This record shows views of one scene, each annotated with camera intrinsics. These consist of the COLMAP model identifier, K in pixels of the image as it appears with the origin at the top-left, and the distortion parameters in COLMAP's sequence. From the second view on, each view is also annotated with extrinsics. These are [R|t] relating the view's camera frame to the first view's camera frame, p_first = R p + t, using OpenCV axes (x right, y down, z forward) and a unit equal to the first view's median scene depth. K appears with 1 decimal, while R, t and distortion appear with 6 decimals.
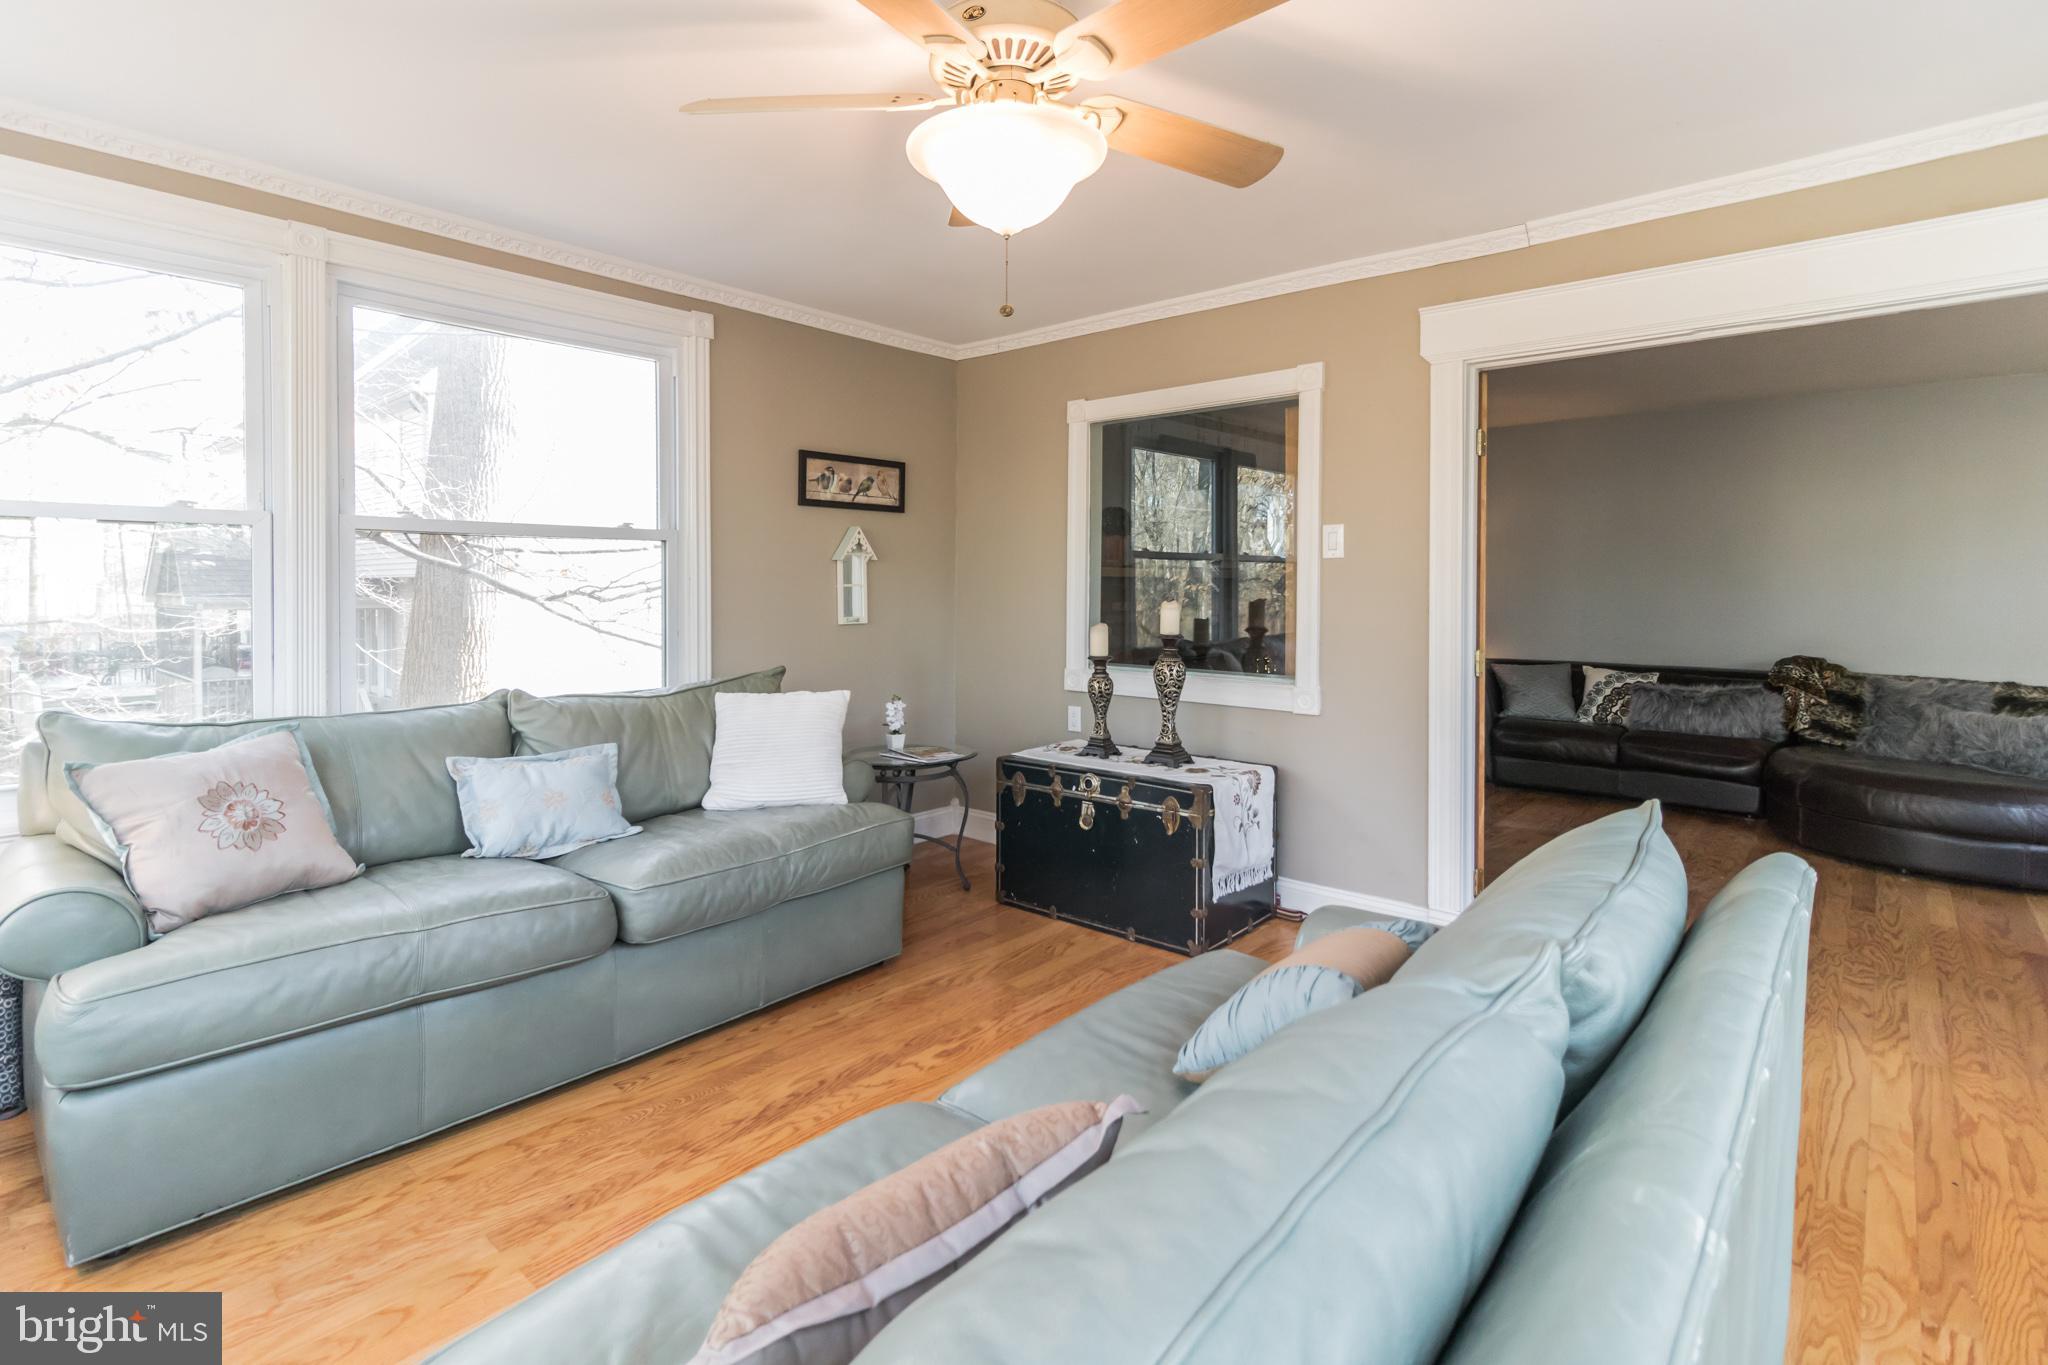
lens RADIAL K [[983.4, 0, 1014.4], [0, 983.4, 600.6], [0, 0, 1]] dist [0.001913, 0.000581]
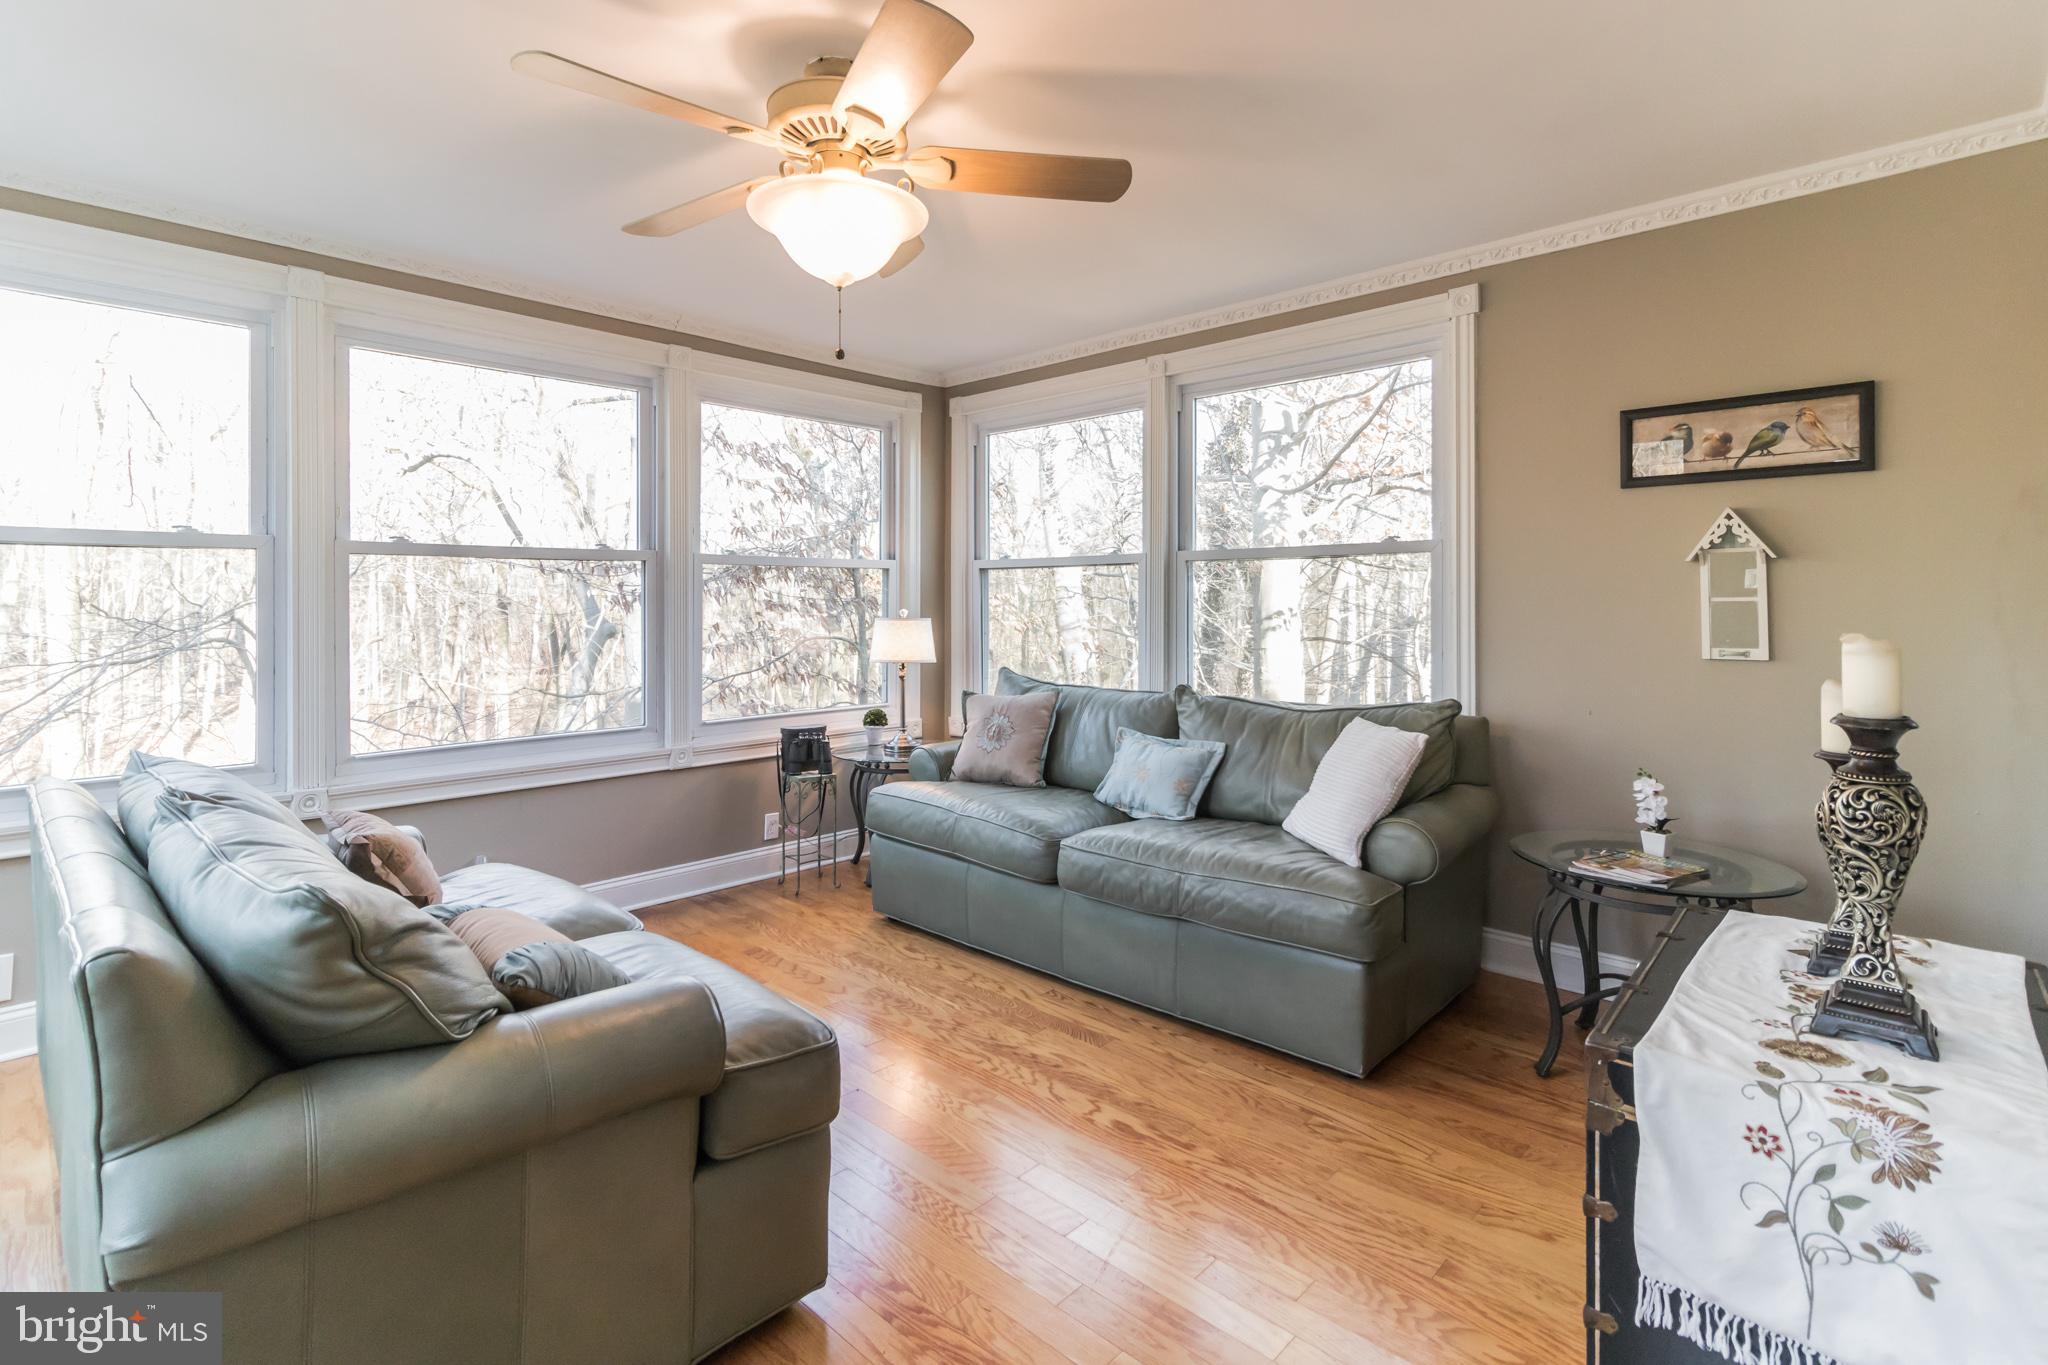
lens RADIAL K [[983.4, 0, 1014.4], [0, 983.4, 600.6], [0, 0, 1]] dist [0.001913, 0.000581]
pose [[-0.038245, -0.003022, -0.999264, 0.763146], [-0.013244, 0.999909, -0.002517, -0.010565], [0.999181, 0.013138, -0.038281, 0.862224]]
